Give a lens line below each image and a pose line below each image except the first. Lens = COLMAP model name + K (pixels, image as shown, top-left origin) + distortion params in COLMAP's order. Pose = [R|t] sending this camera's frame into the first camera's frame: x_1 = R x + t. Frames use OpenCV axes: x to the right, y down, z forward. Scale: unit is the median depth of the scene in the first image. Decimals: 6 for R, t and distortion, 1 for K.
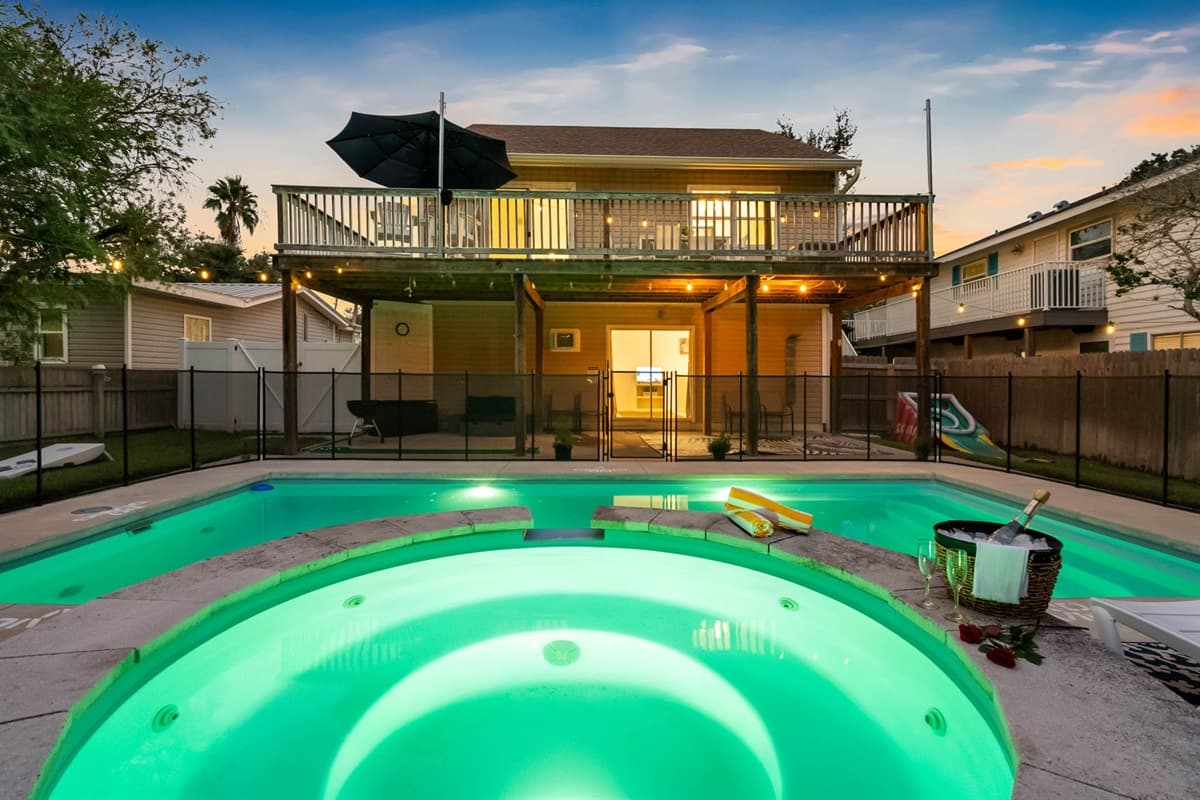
lens RADIAL K [[560.9, 0, 606.3], [0, 560.9, 400.4], [0, 0, 1]] dist [-0.003169, 0.002796]
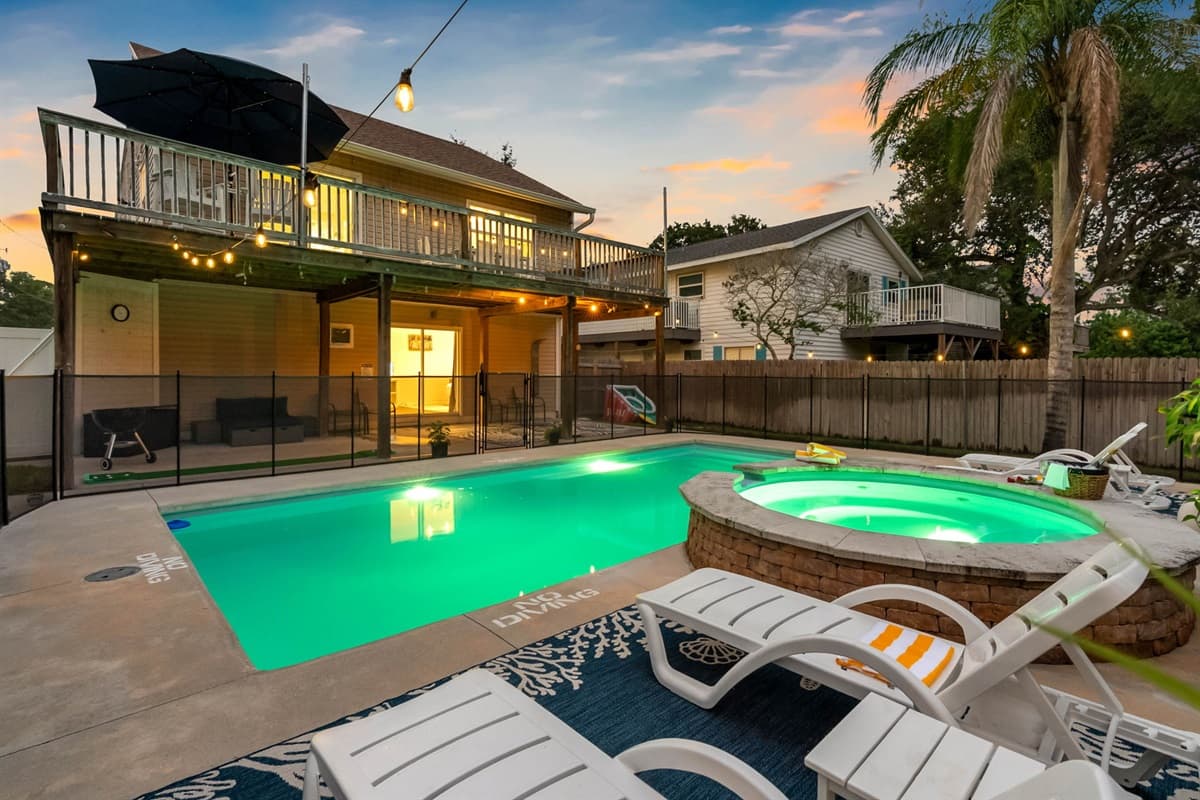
lens RADIAL K [[560.9, 0, 606.3], [0, 560.9, 384.6], [0, 0, 1]] dist [-0.003169, 0.002796]
pose [[0.747158, -0.016126, 0.664450, -0.441310], [0.022894, 0.999737, -0.001480, -0.016810], [-0.664252, 0.016317, 0.747331, 0.004114]]
